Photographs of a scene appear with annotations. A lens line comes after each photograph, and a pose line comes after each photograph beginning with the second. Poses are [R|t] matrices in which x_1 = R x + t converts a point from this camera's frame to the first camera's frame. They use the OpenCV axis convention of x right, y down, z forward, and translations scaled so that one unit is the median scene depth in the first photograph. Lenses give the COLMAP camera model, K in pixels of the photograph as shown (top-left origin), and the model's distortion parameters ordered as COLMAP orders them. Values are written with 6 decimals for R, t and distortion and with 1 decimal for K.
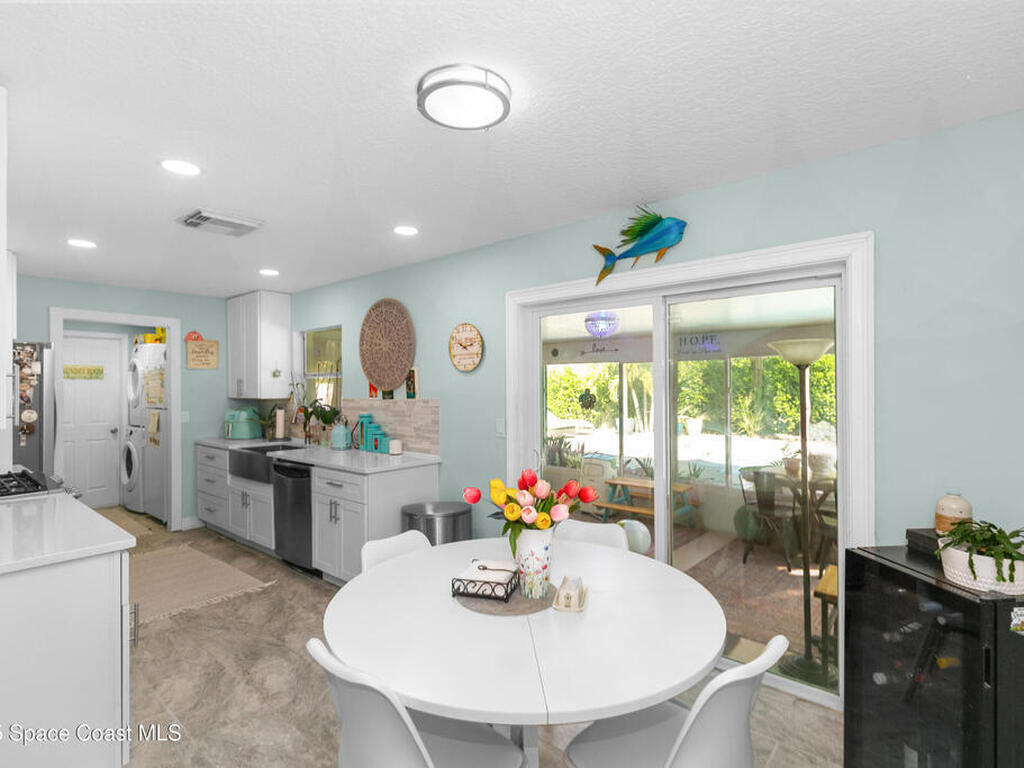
lens RADIAL K [[523.1, 0, 512.0], [0, 523.1, 384.0], [0, 0, 1]] dist [0.002133, -0.000181]
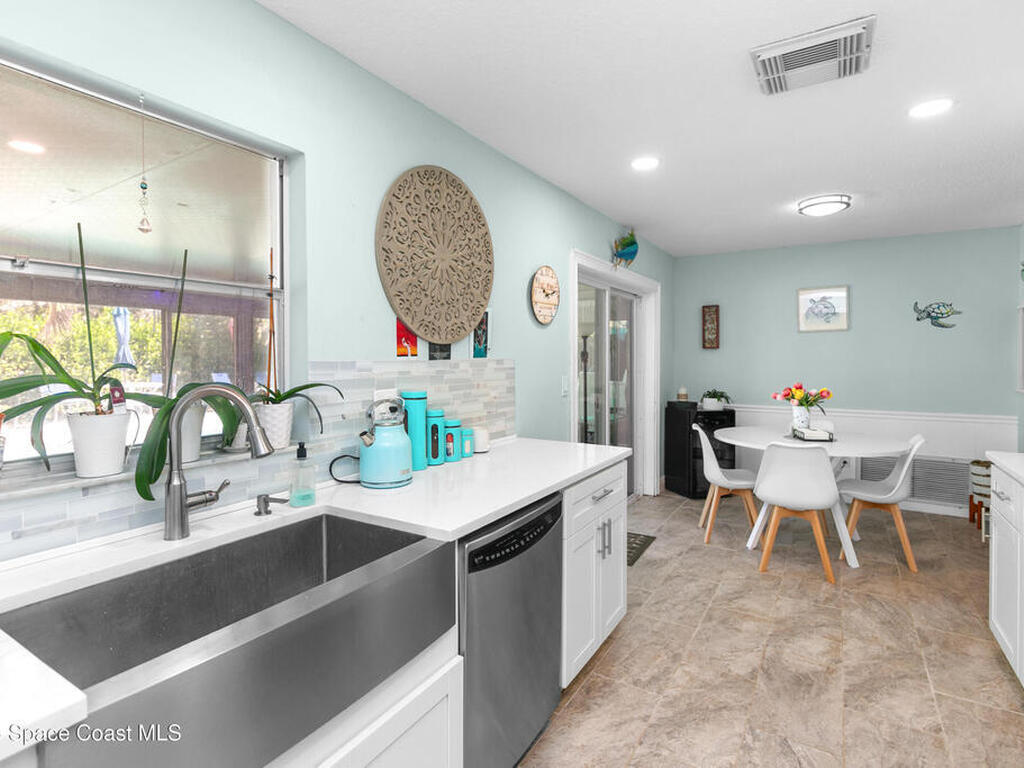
lens RADIAL K [[518.0, 0, 513.4], [0, 518.0, 364.4], [0, 0, 1]] dist [0.002310, 0.000617]
pose [[-0.153279, -0.014223, 0.988081, -0.877094], [-0.010353, 0.999865, 0.012787, 0.030070], [-0.988129, -0.008270, -0.153405, 1.144769]]
